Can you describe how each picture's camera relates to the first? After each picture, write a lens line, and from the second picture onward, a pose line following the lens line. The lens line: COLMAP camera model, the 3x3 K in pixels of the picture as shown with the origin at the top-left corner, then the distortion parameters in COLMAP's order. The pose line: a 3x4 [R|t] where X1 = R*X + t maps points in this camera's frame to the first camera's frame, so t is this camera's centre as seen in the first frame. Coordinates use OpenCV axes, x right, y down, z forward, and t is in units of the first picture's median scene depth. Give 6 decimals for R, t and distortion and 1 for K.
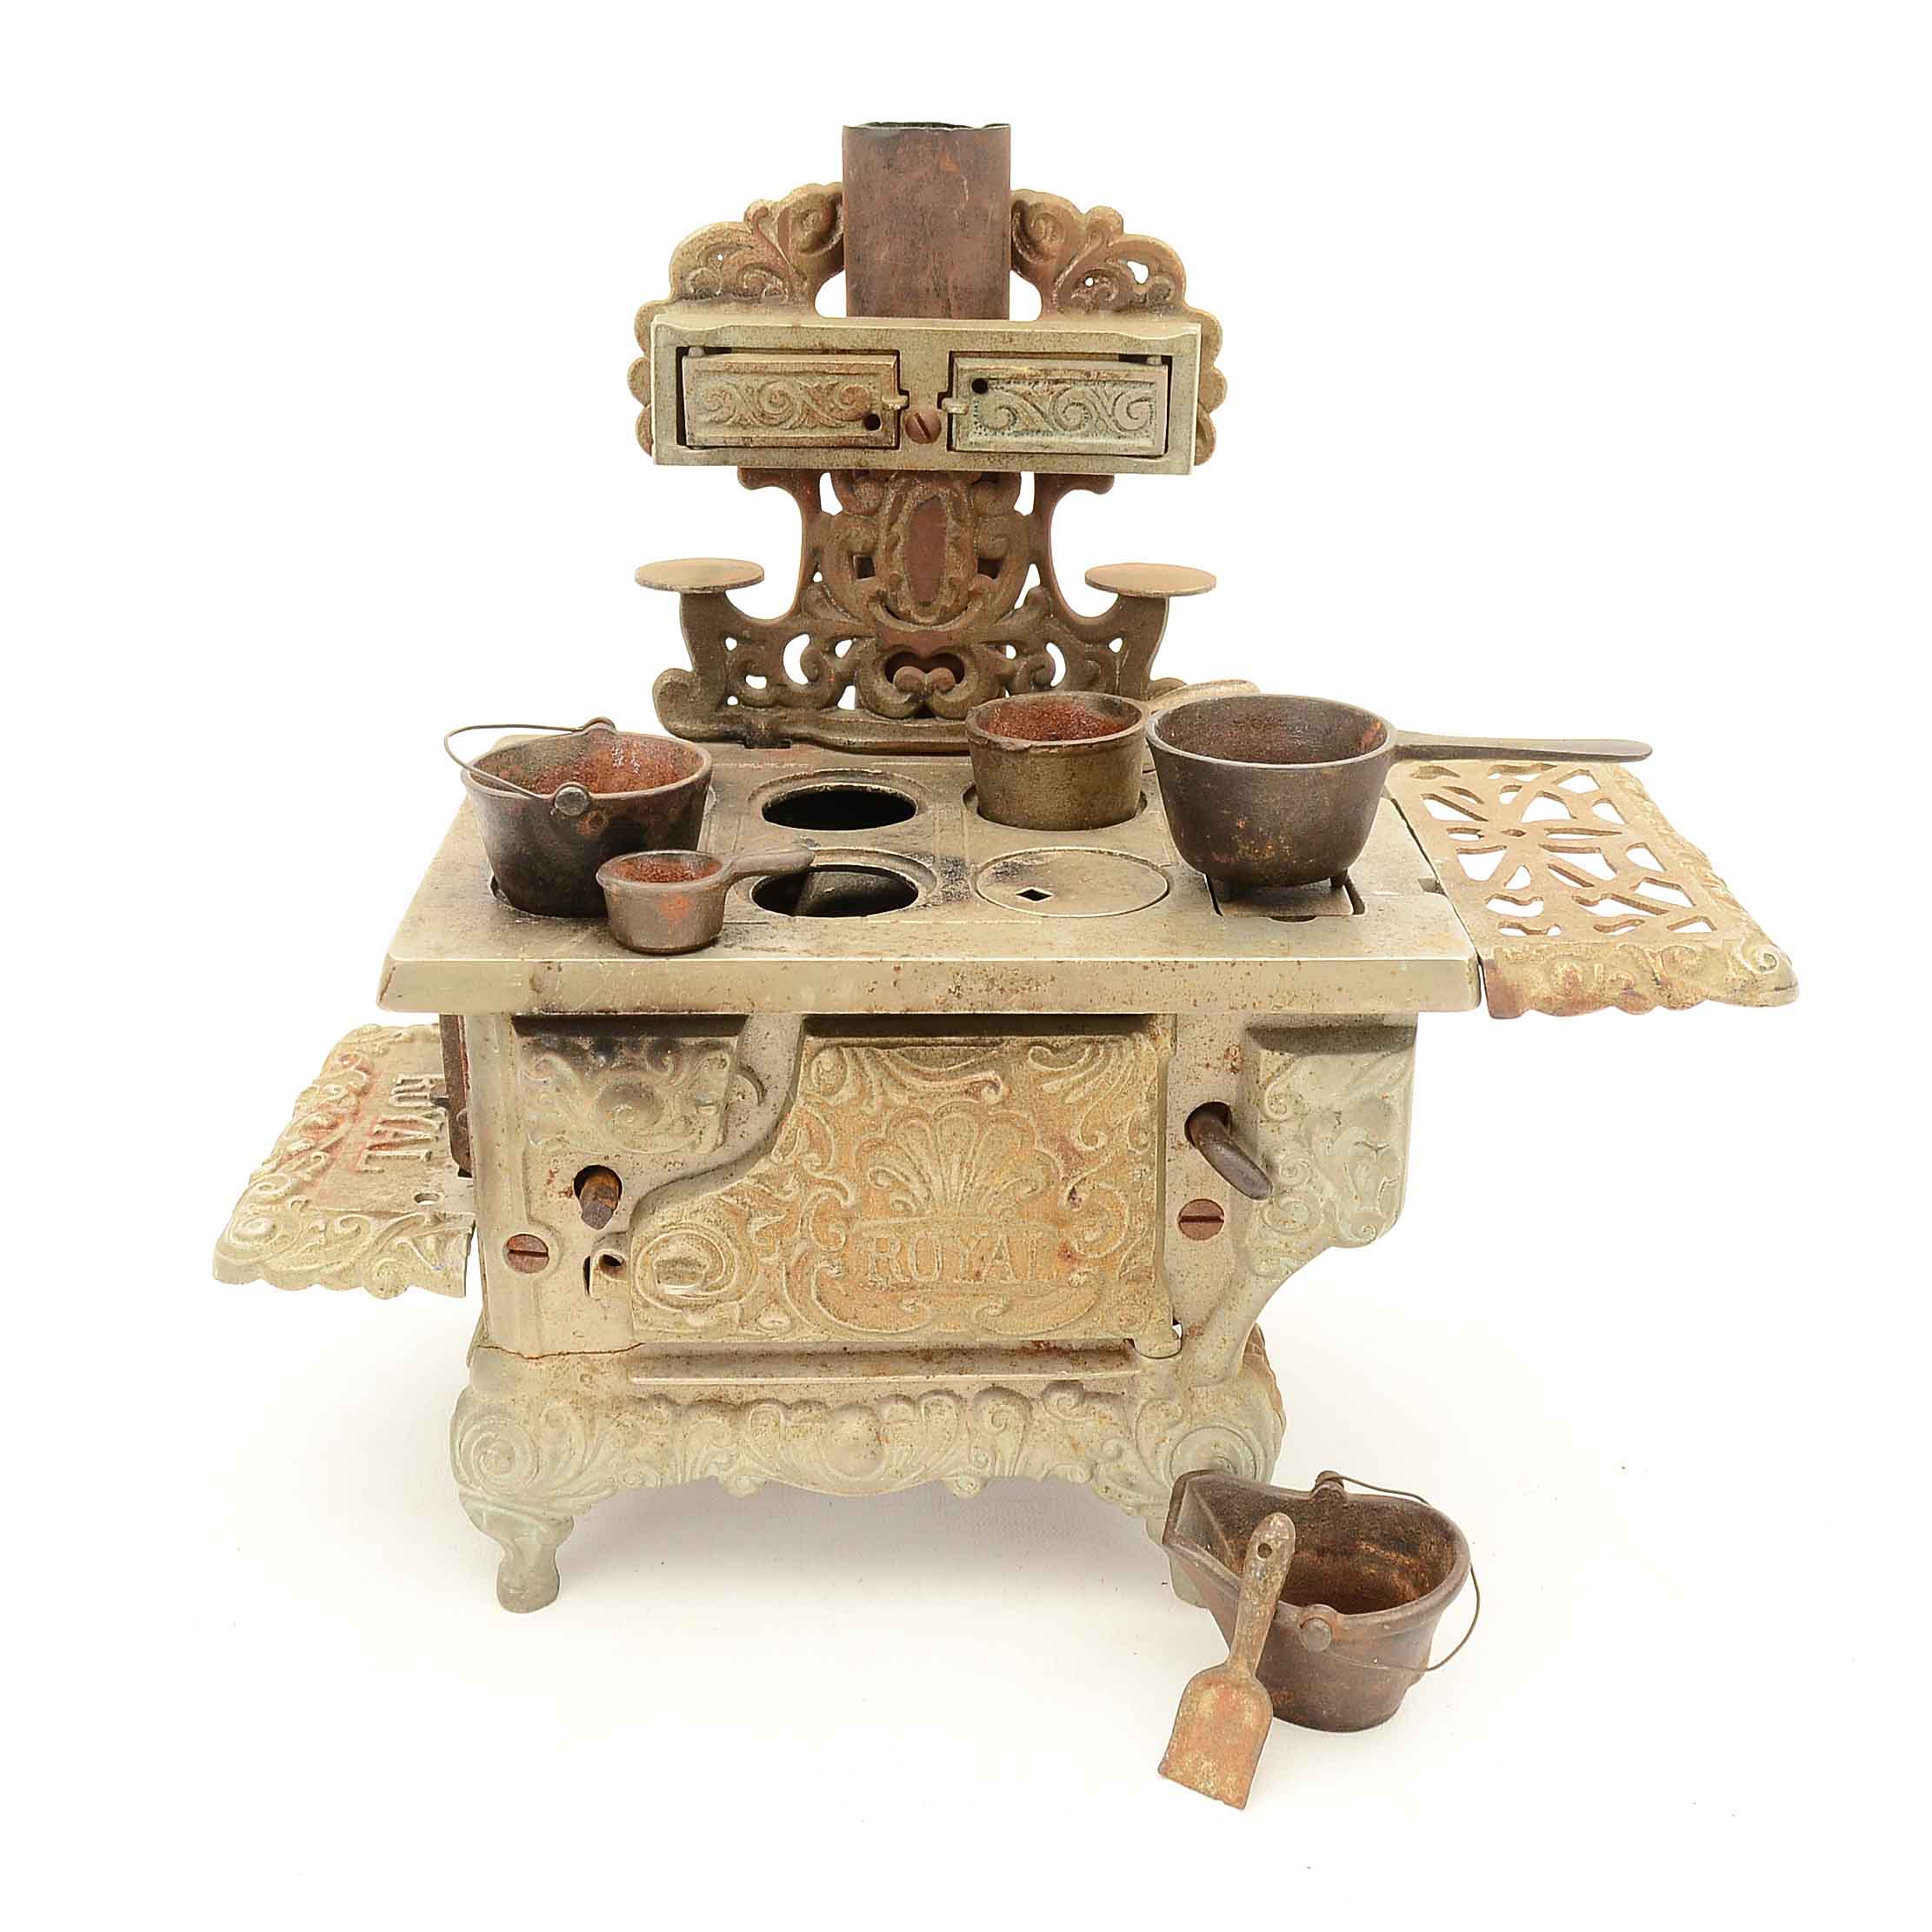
lens RADIAL K [[2577.0, 0, 965.5], [0, 2577.0, 970.7], [0, 0, 1]] dist [-0.098579, 0.000000]
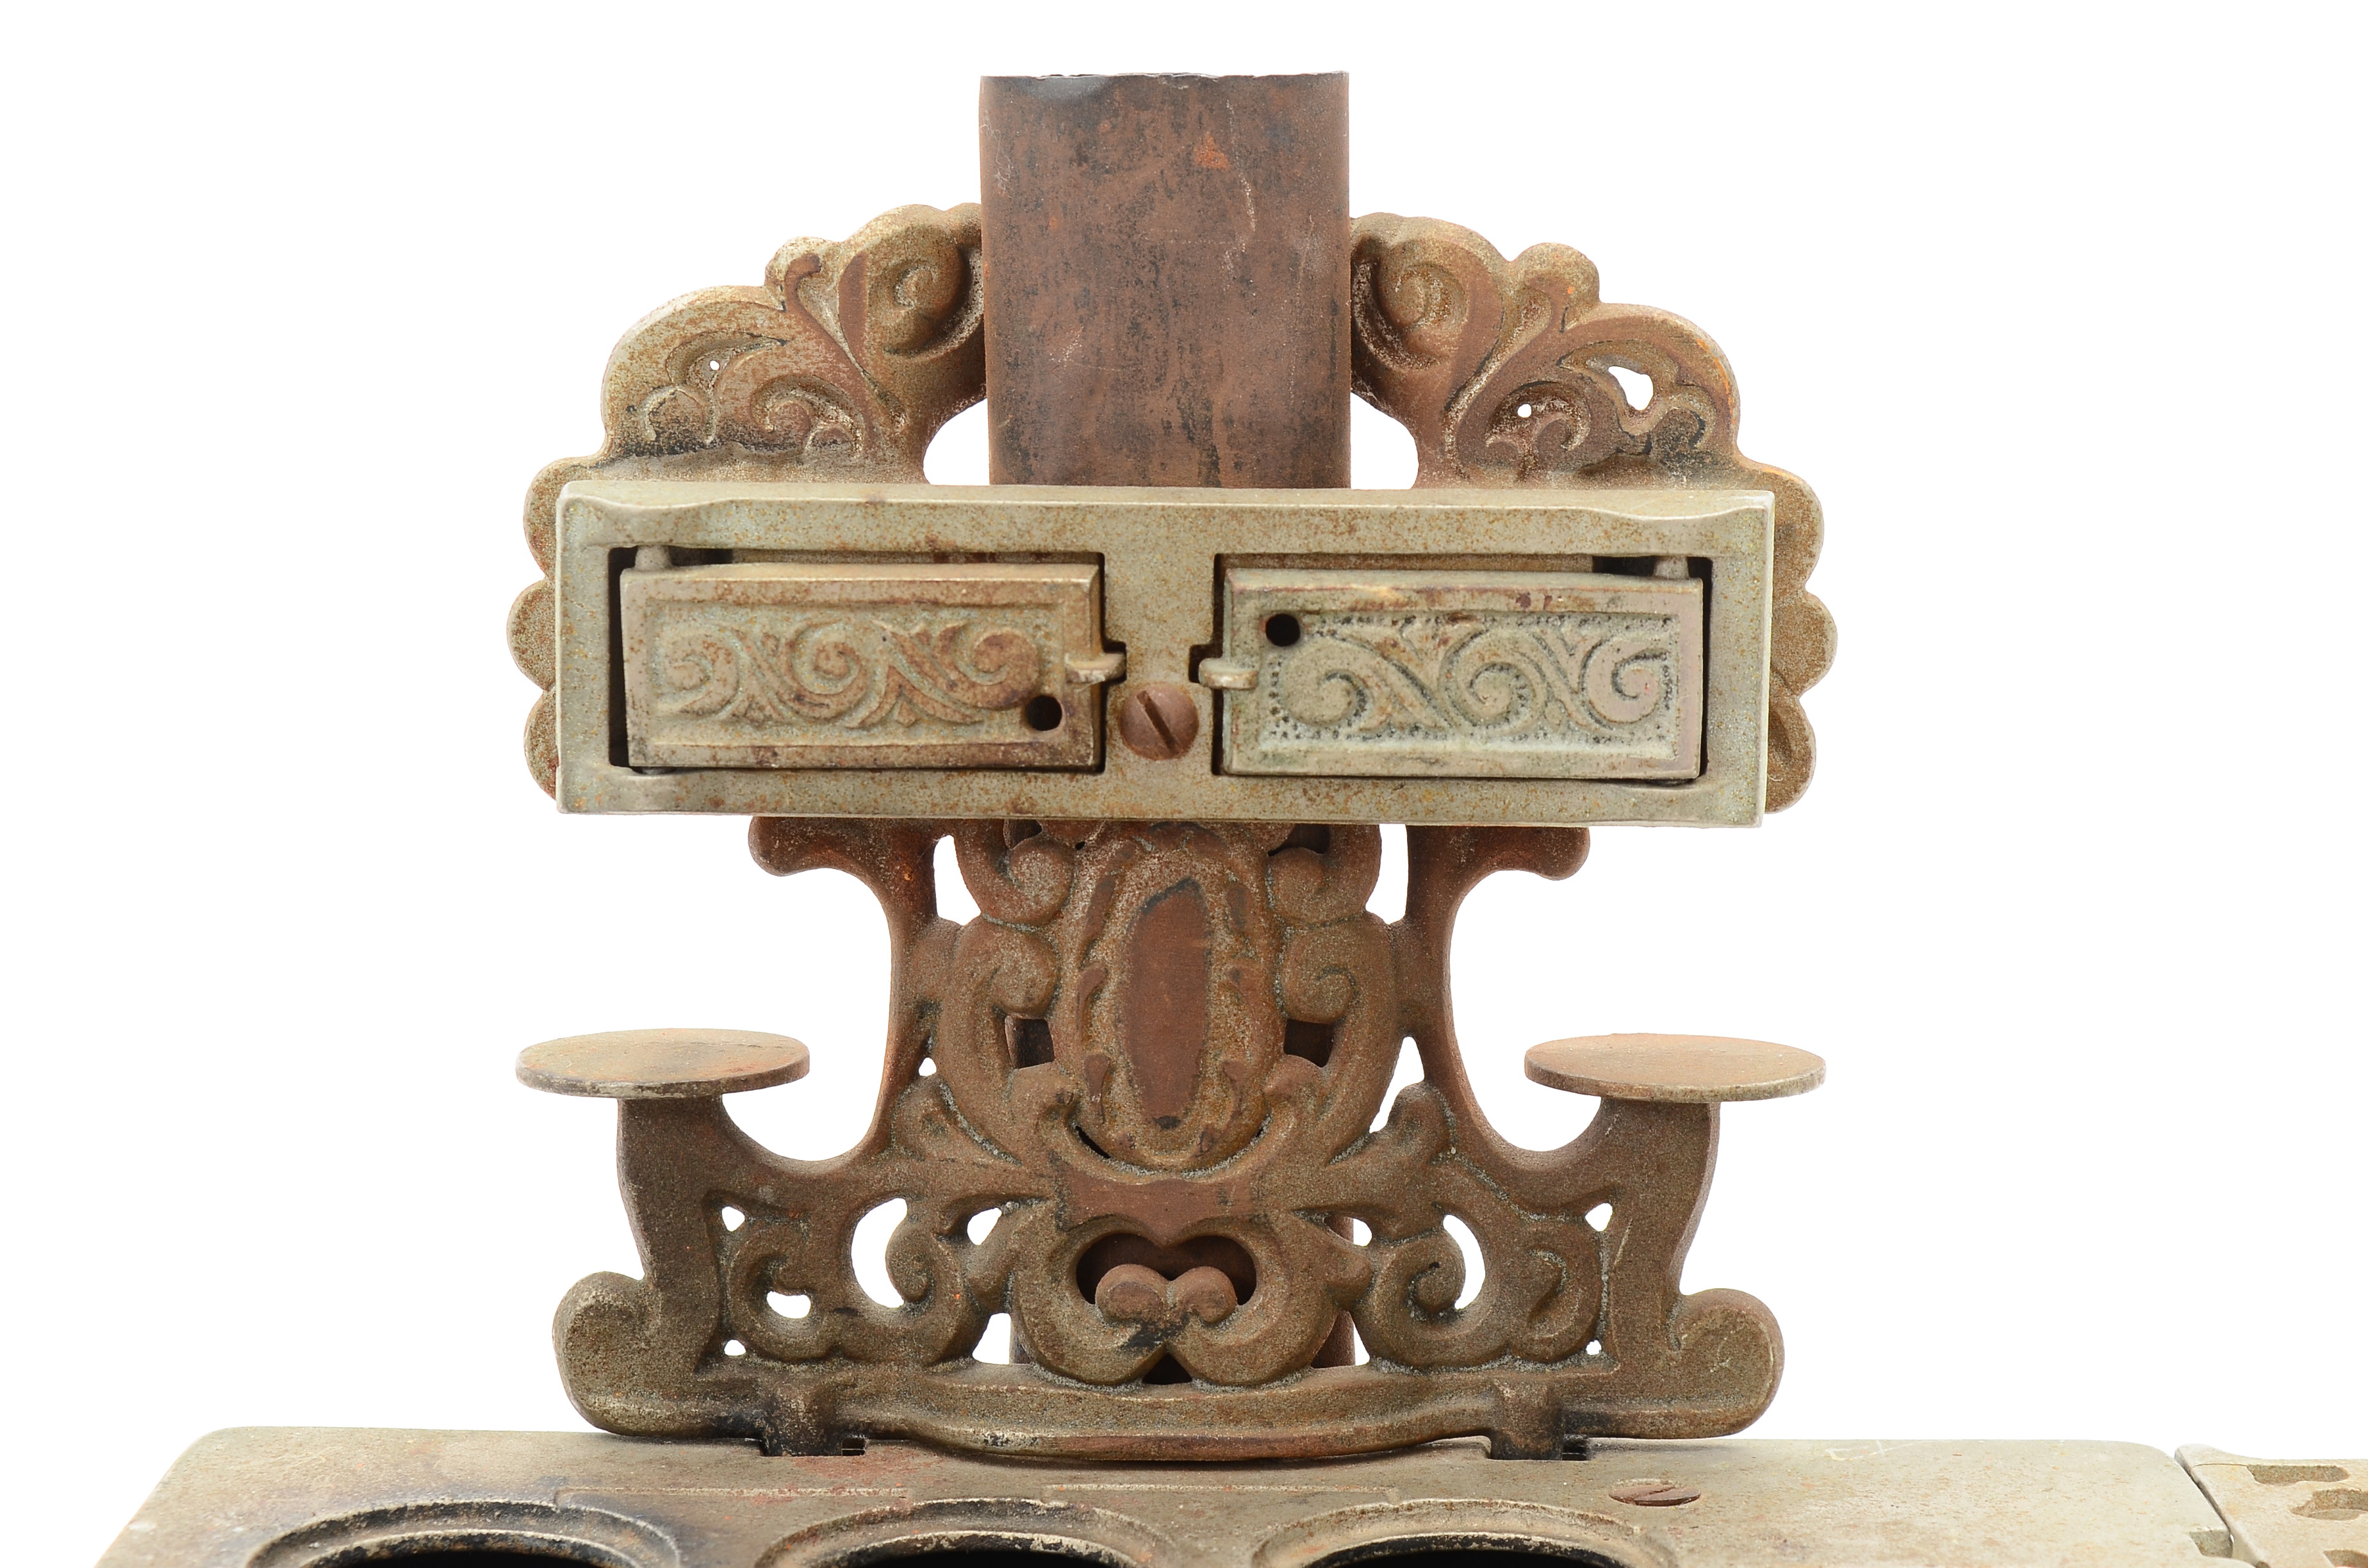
lens RADIAL K [[4890.4, 0, 1180.6], [0, 4890.4, 785.1], [0, 0, 1]] dist [0.059321, 0.000000]
pose [[0.999539, -0.007679, -0.029371, 0.012456], [0.000300, 0.969934, -0.243367, 0.006611], [0.030357, 0.243246, 0.969490, 0.173490]]
